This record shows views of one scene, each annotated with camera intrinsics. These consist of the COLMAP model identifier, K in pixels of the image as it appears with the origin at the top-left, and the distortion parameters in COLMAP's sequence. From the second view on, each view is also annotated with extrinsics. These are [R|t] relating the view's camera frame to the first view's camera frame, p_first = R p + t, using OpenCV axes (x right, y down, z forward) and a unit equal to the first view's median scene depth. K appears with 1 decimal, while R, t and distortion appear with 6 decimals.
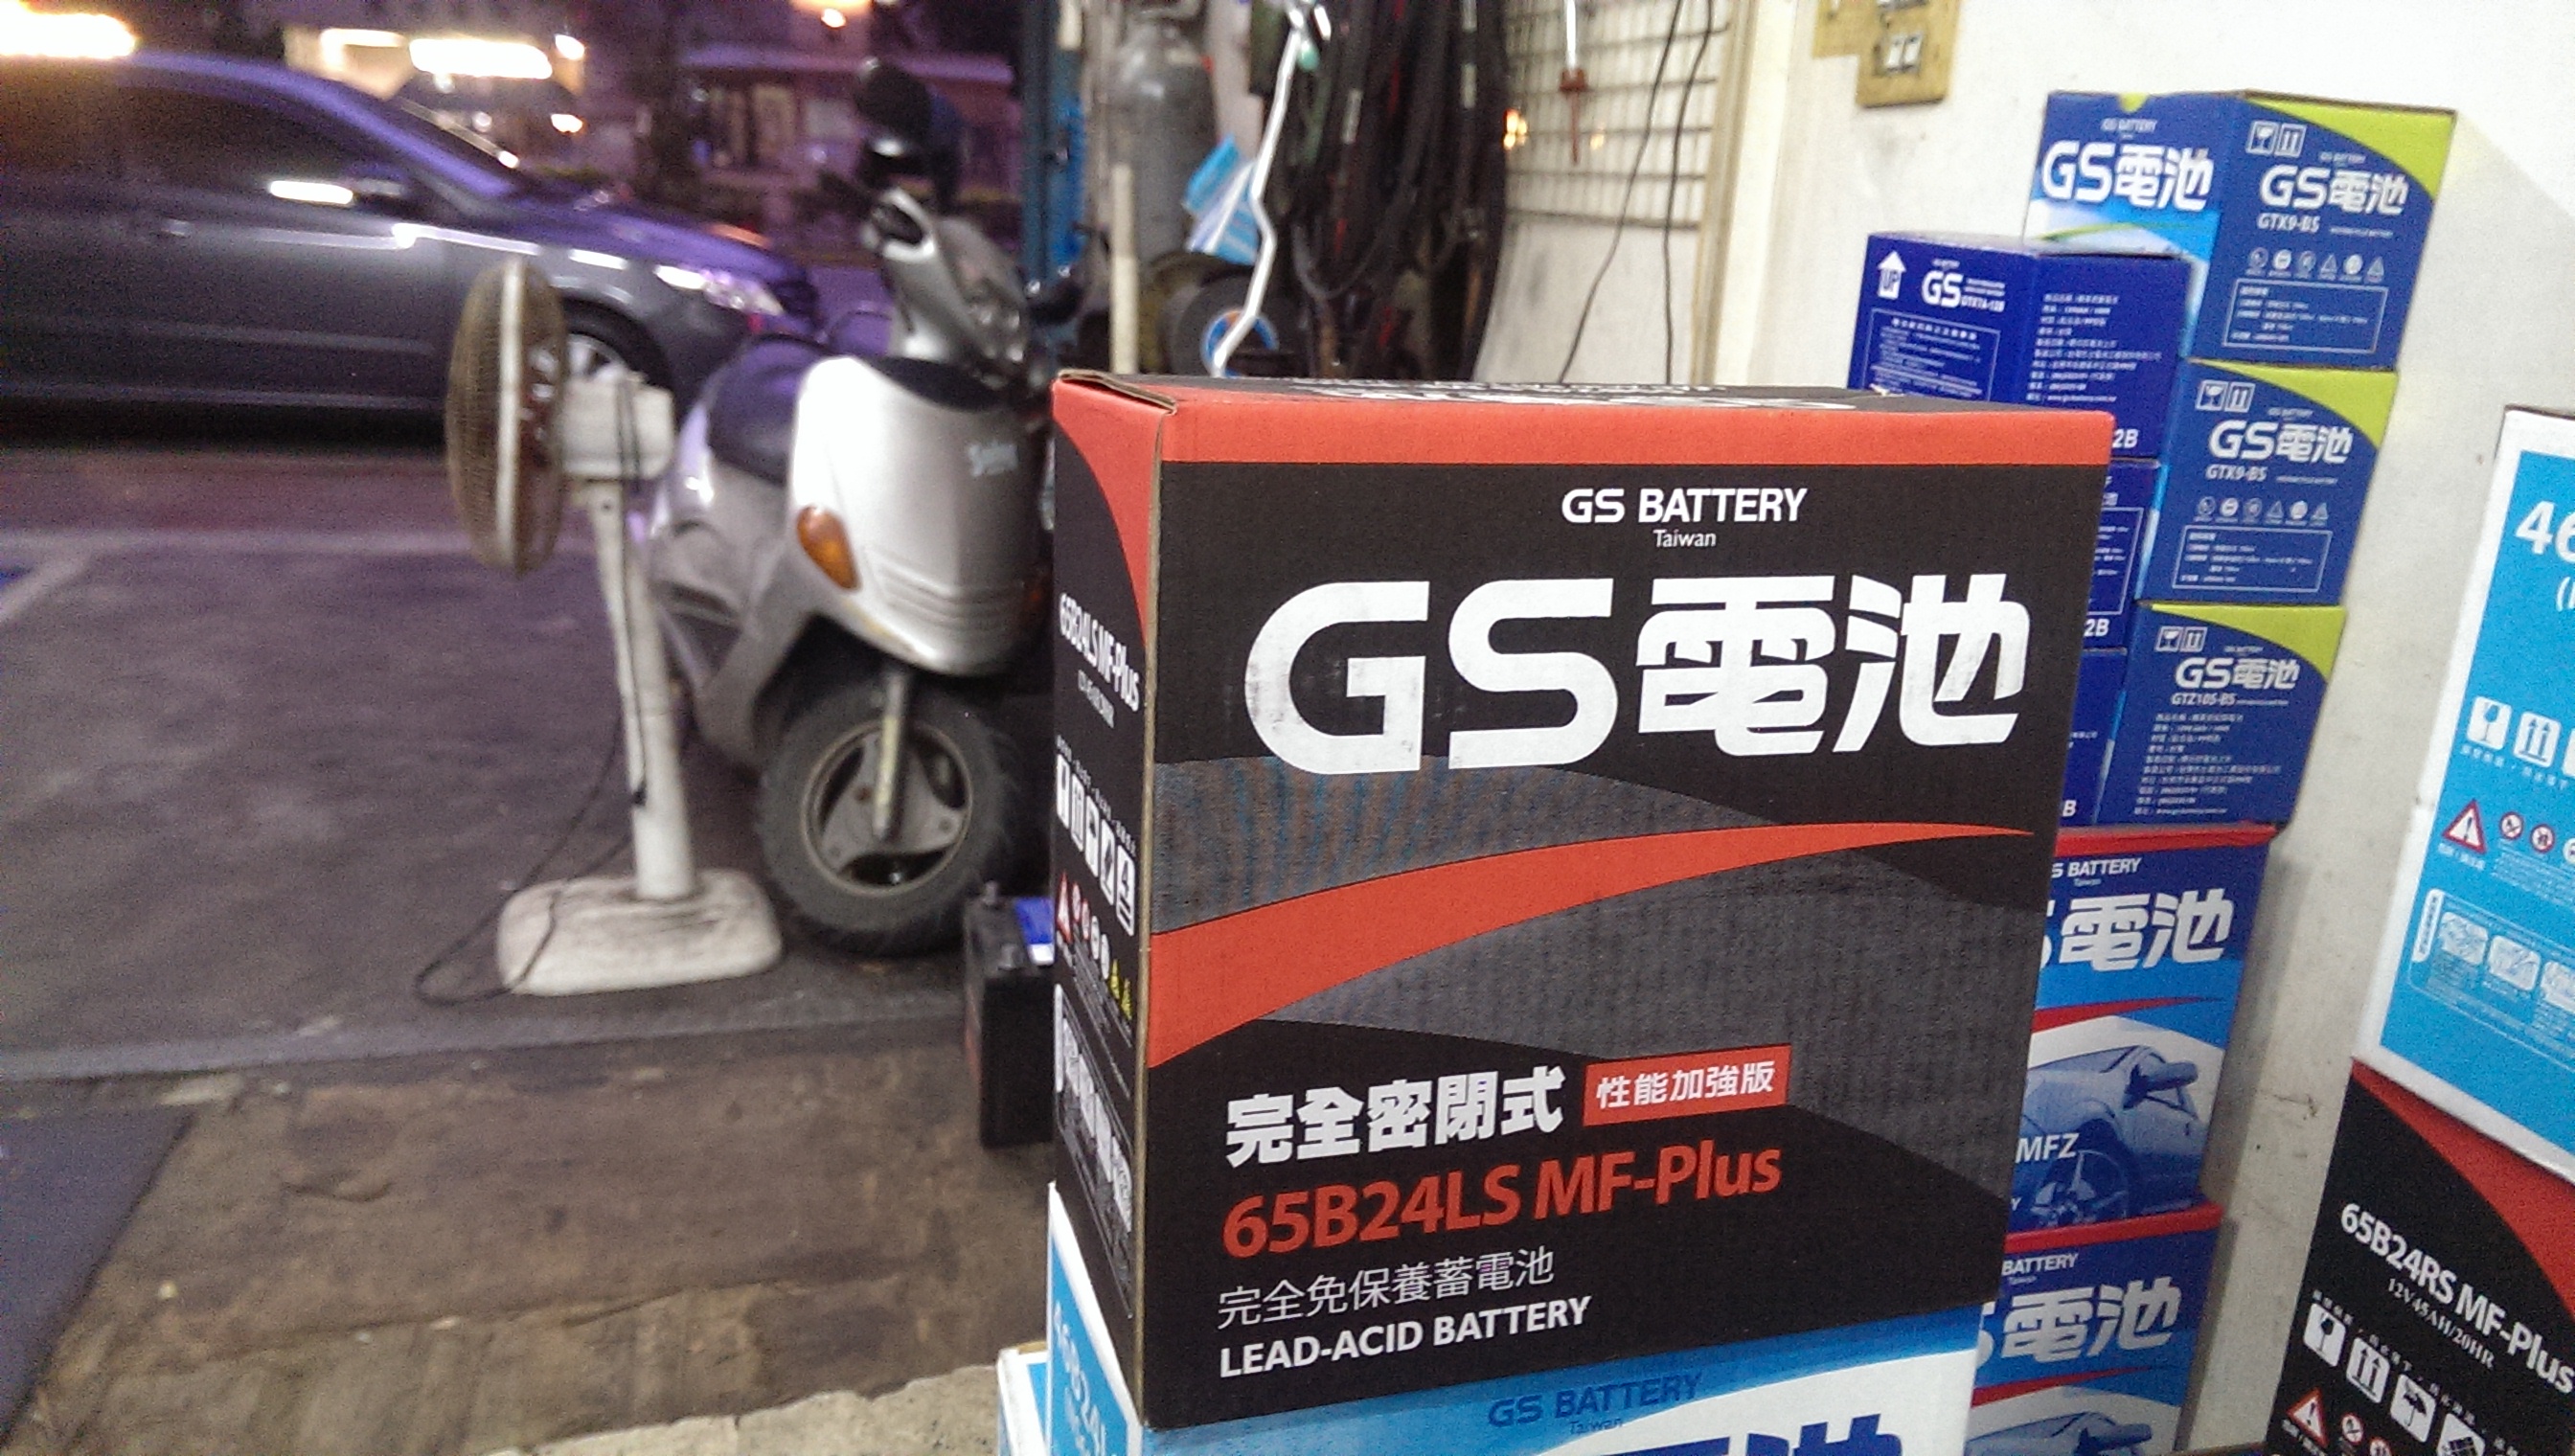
lens RADIAL K [[1896.3, 0, 1320.7], [0, 1896.3, 734.6], [0, 0, 1]] dist [0.048077, -0.080828]
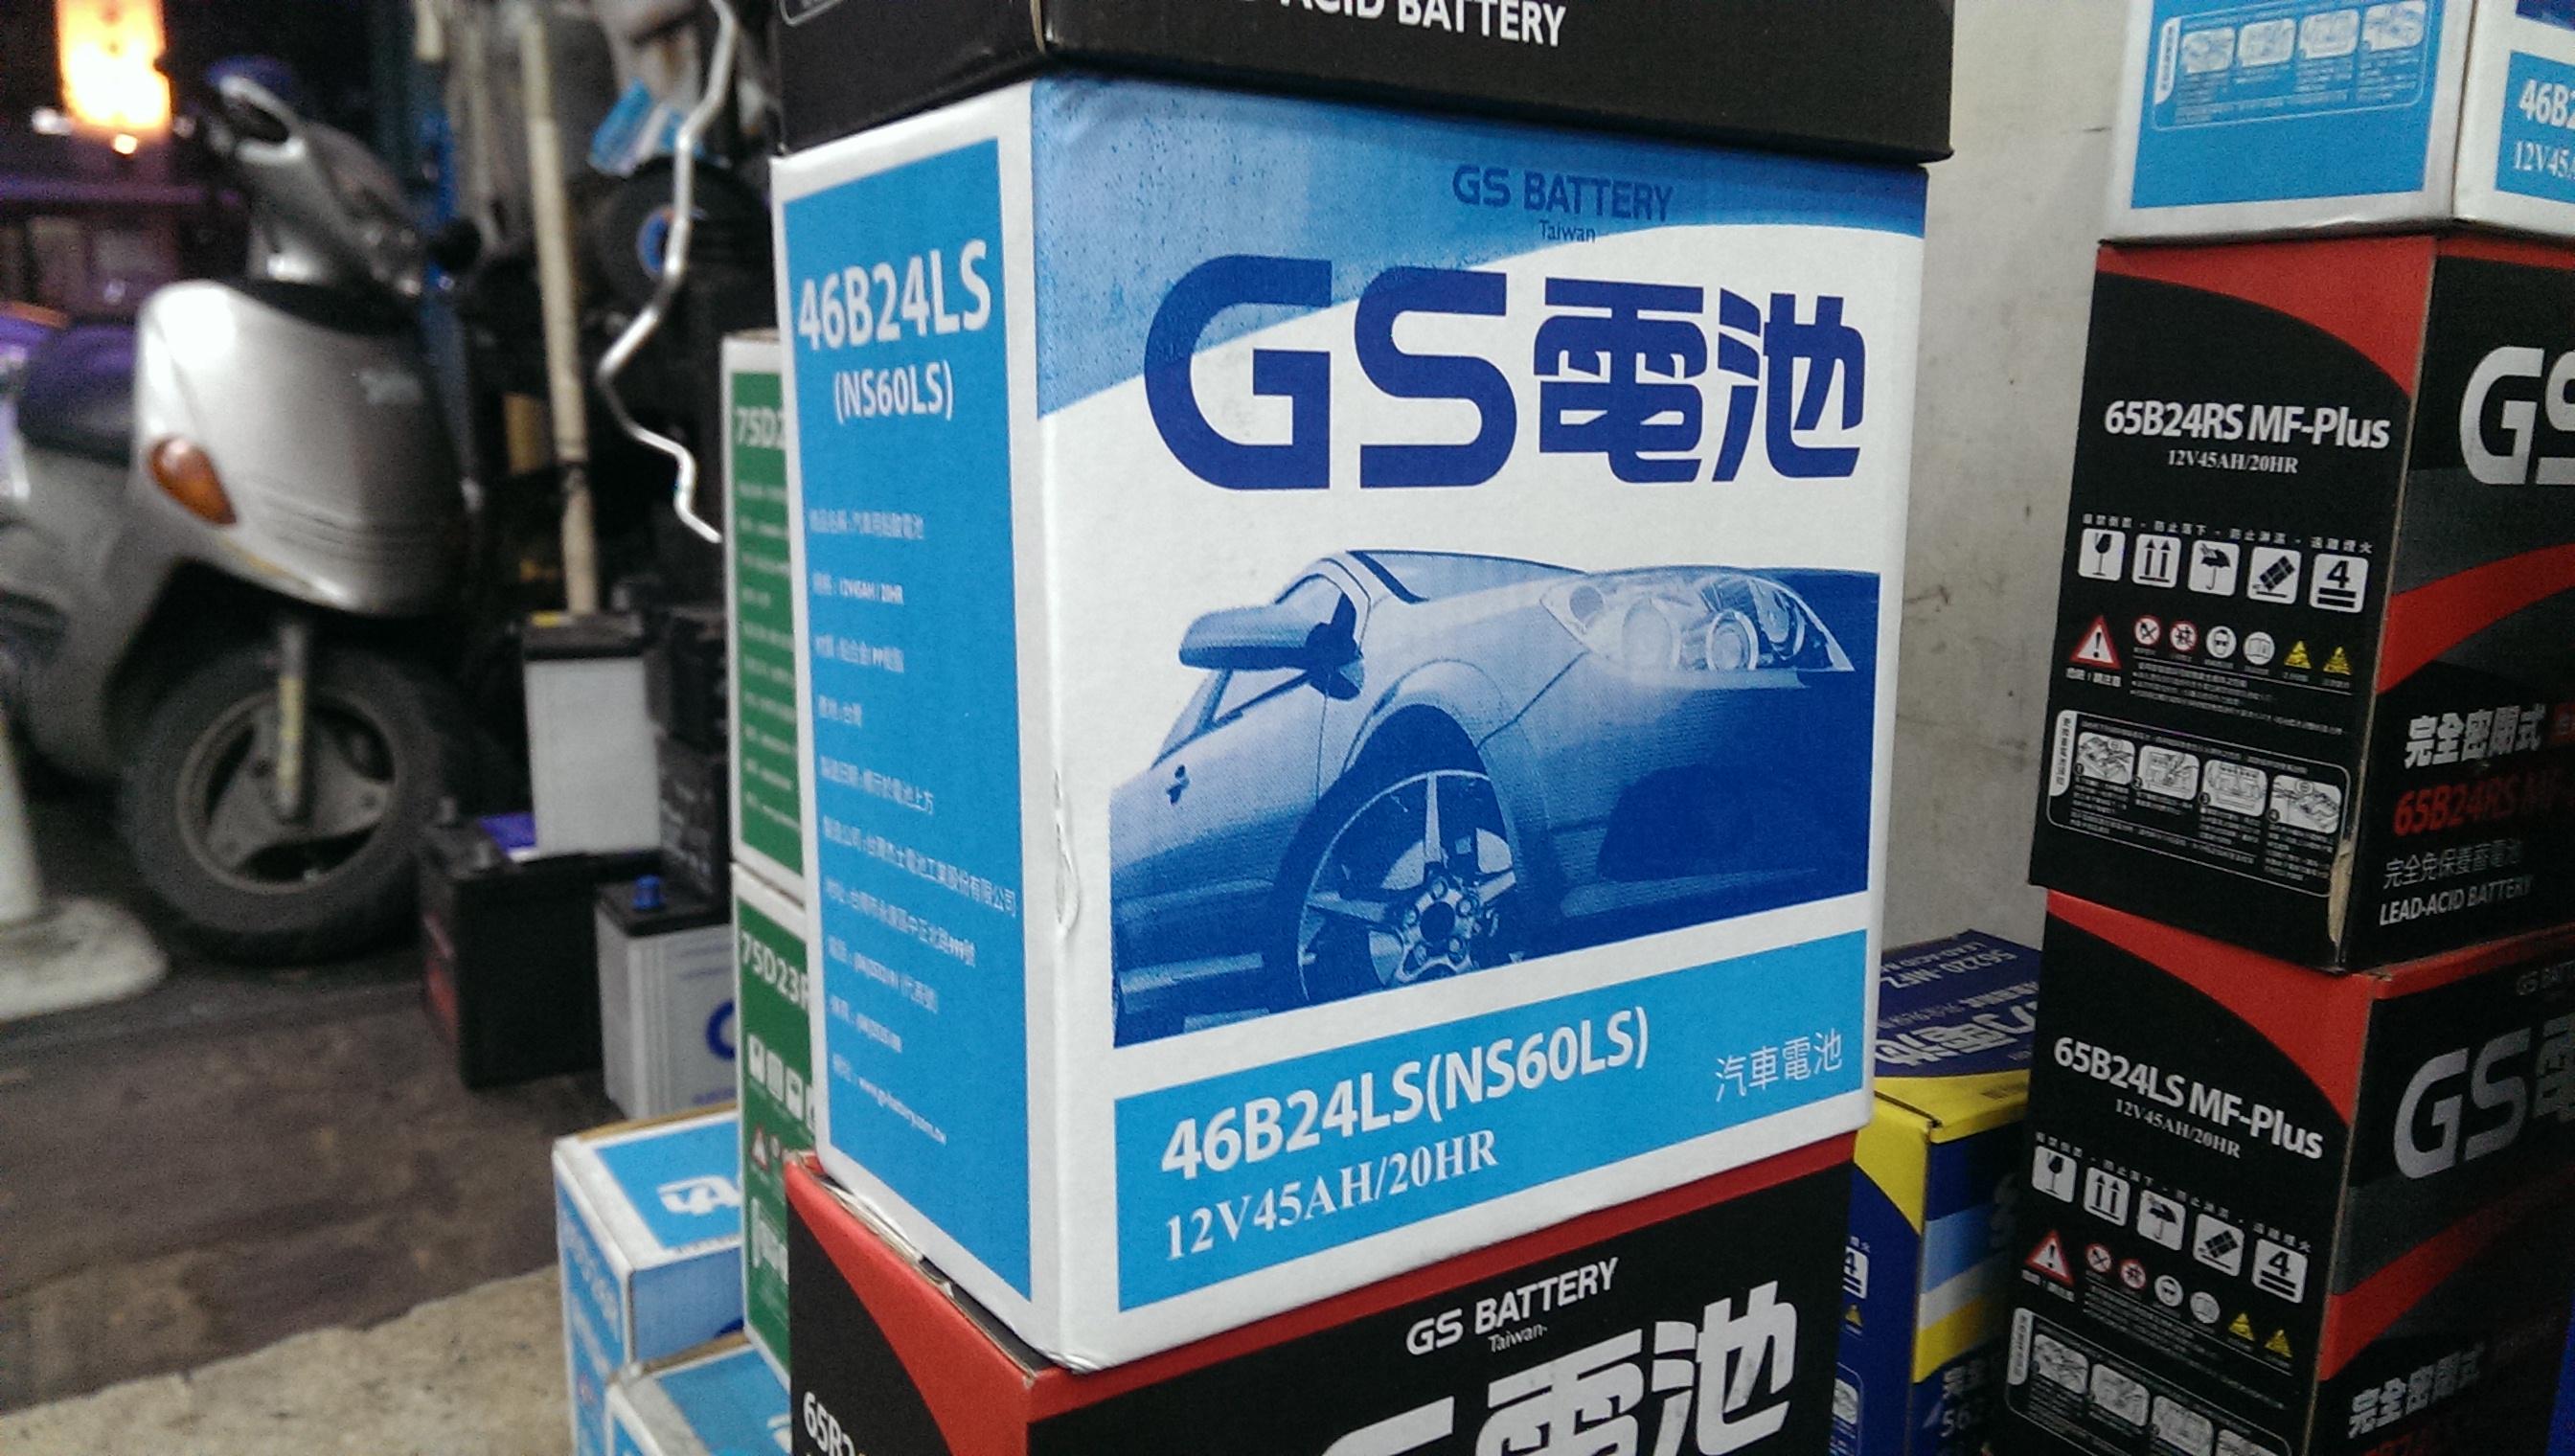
lens RADIAL K [[1896.3, 0, 1320.7], [0, 1896.3, 734.6], [0, 0, 1]] dist [0.048077, -0.080828]
pose [[0.951961, -0.091041, 0.292373, -0.202517], [0.112054, 0.992128, -0.055912, 0.594930], [-0.284981, 0.085988, 0.954668, 0.284848]]
